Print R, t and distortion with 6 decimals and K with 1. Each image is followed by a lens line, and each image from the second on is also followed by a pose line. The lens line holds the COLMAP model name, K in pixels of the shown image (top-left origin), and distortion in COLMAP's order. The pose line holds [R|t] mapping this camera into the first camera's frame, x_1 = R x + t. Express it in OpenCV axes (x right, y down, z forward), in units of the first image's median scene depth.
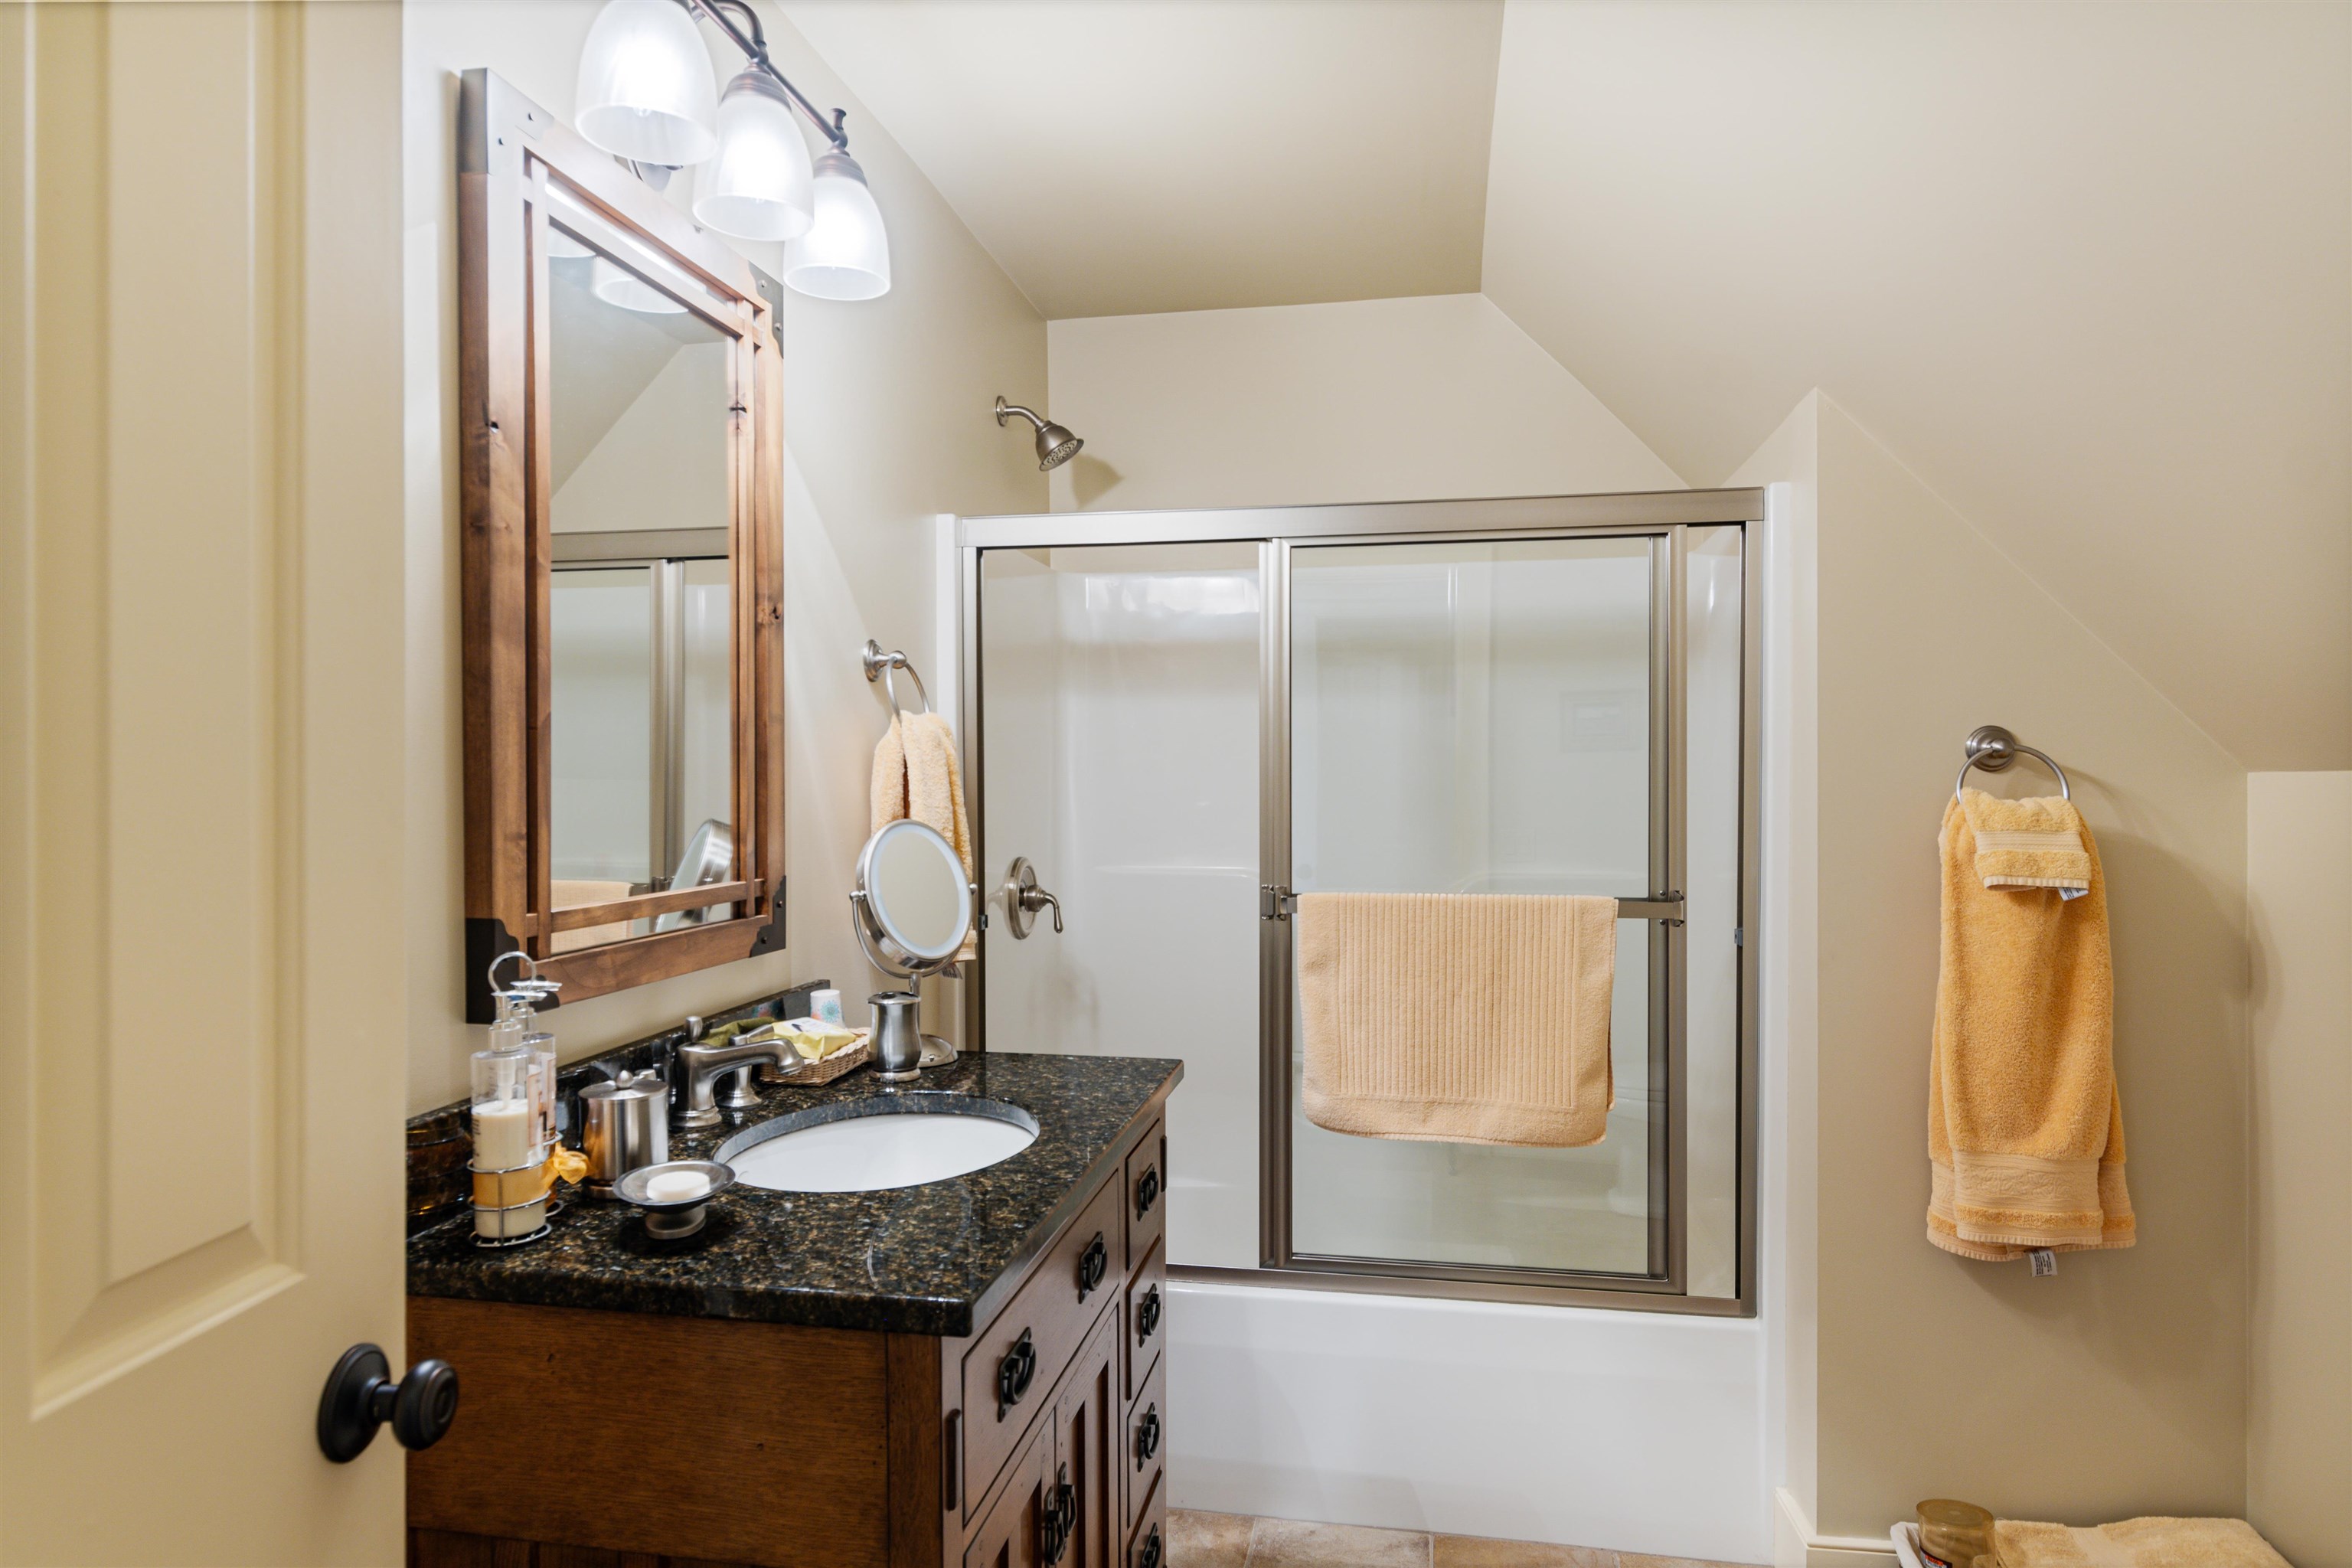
lens RADIAL K [[1370.4, 0, 1174.1], [0, 1370.4, 750.2], [0, 0, 1]] dist [0.002558, 0.000512]
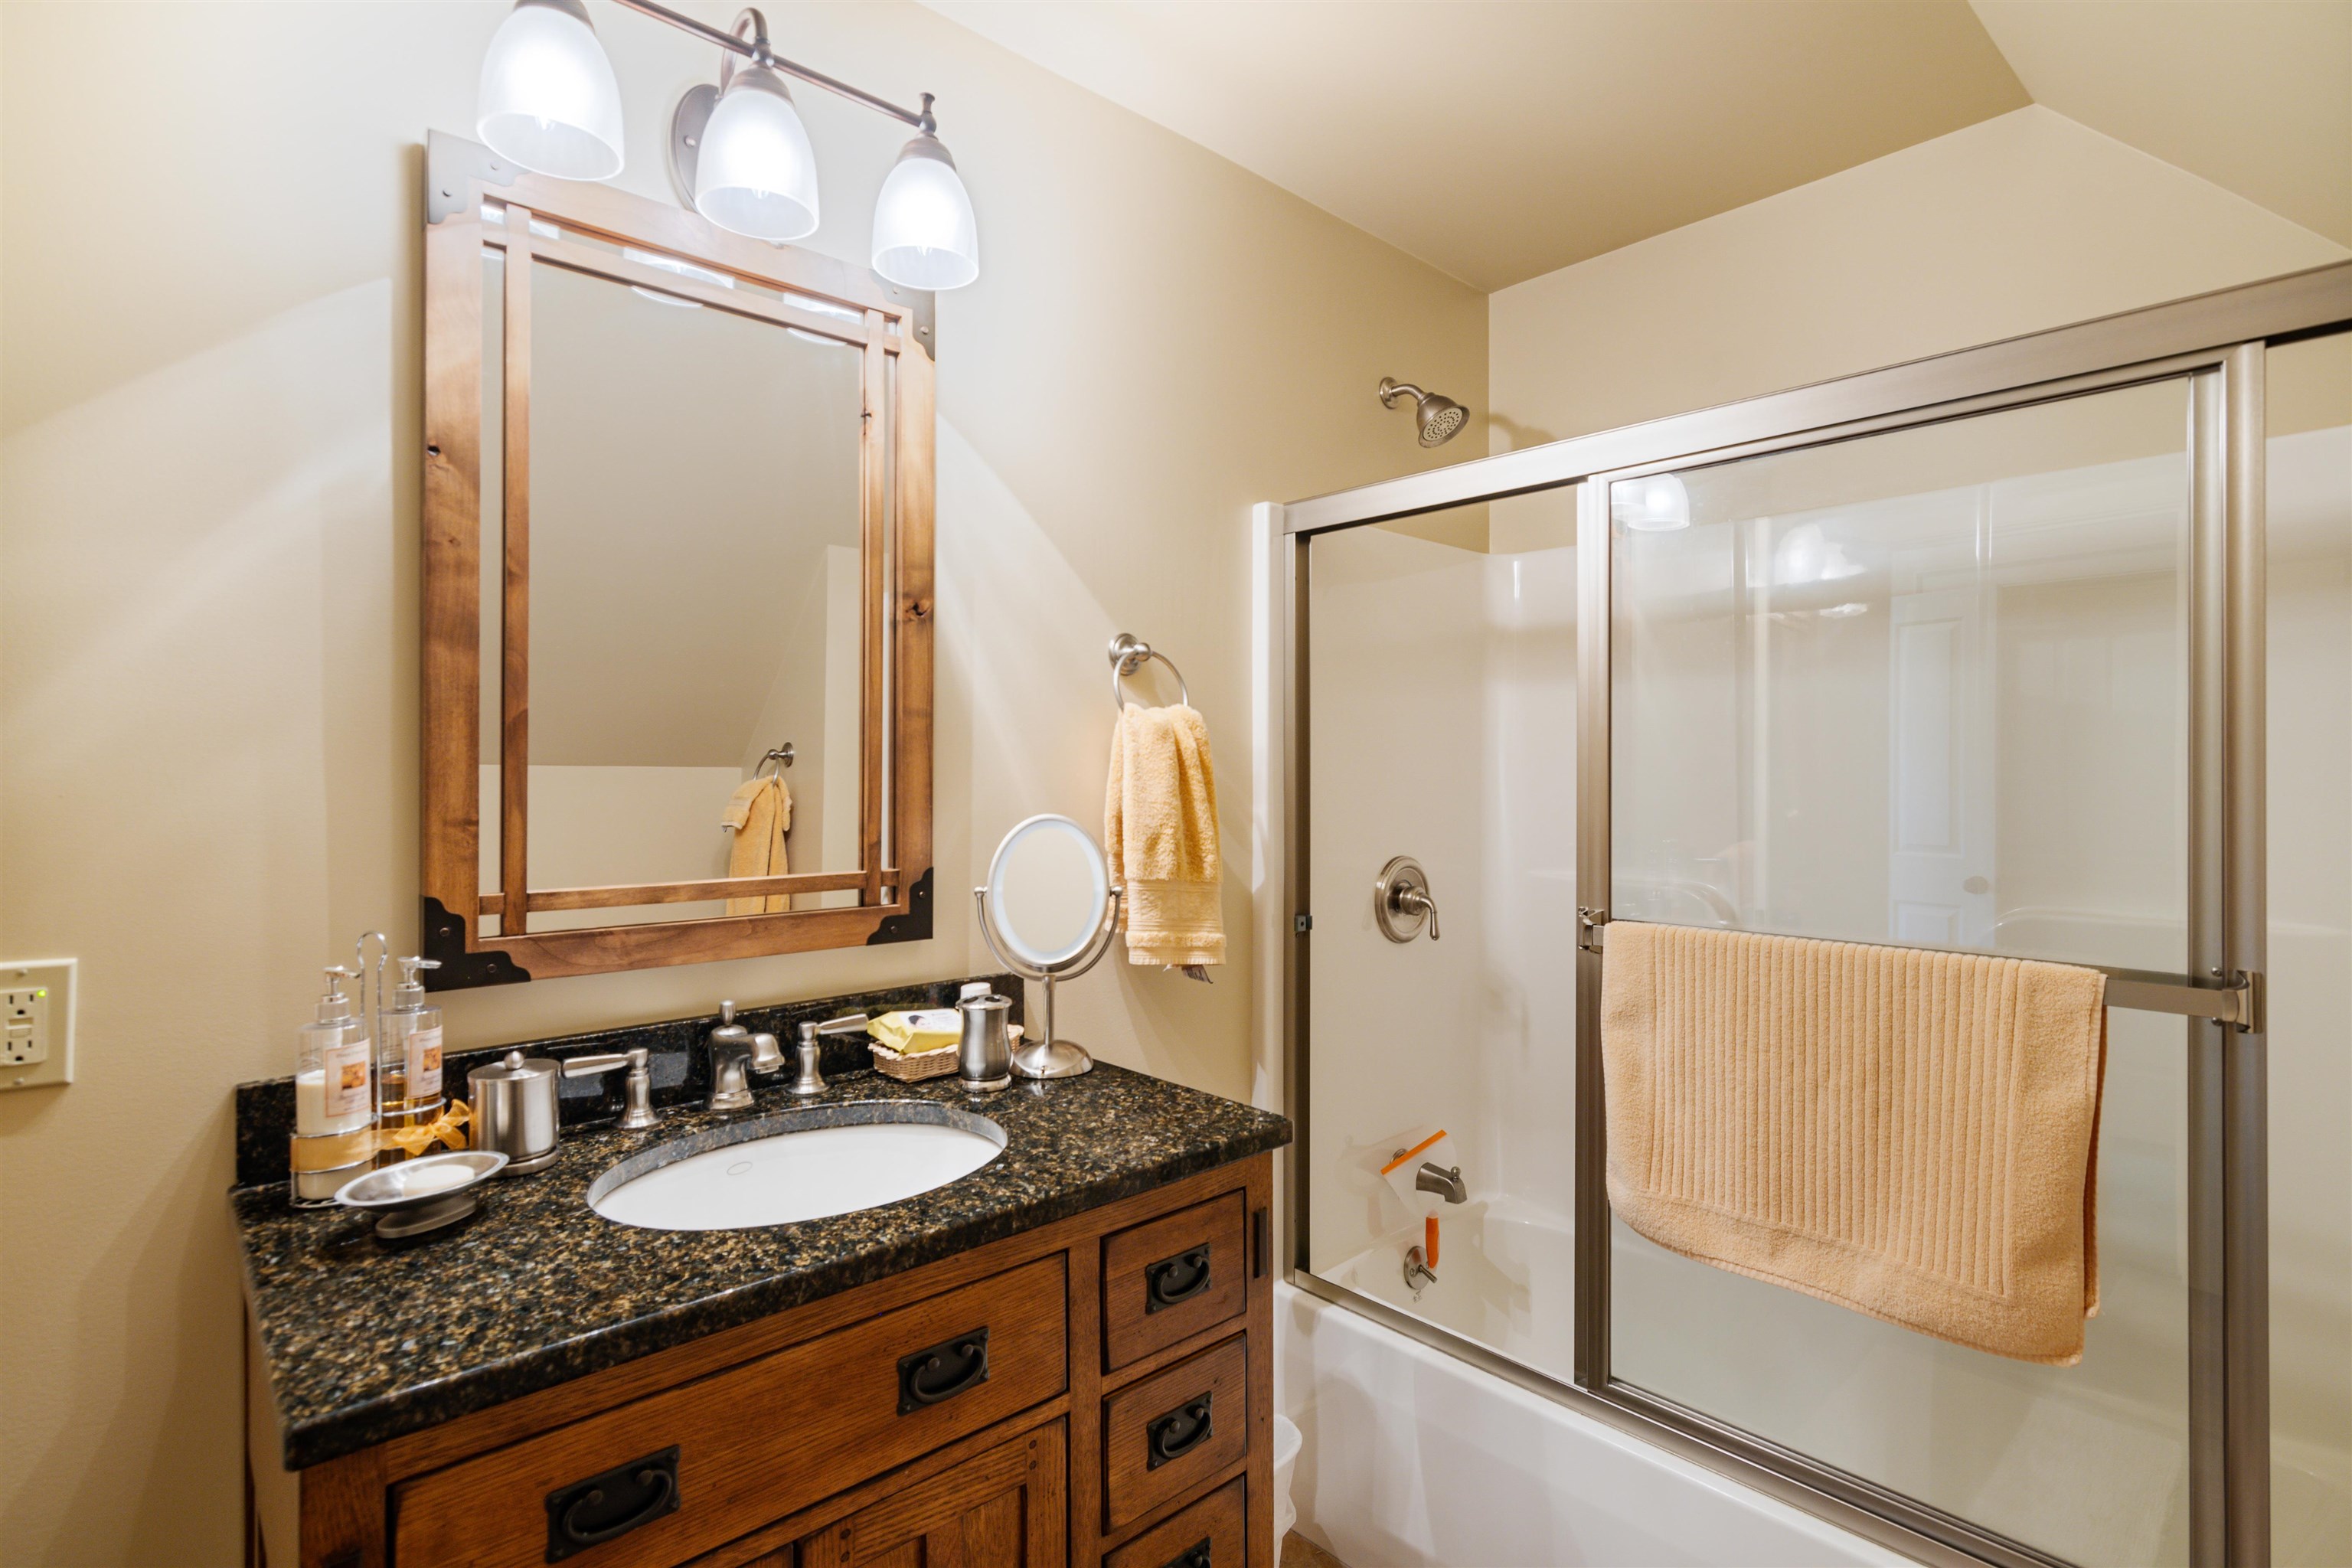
lens RADIAL K [[1141.9, 0, 1179.1], [0, 1141.9, 740.2], [0, 0, 1]] dist [-0.000170, 0.000504]
pose [[0.804984, -0.012030, -0.593174, 0.367598], [0.007058, 0.999918, -0.010700, 0.007928], [0.593254, 0.004427, 0.805003, 0.427289]]
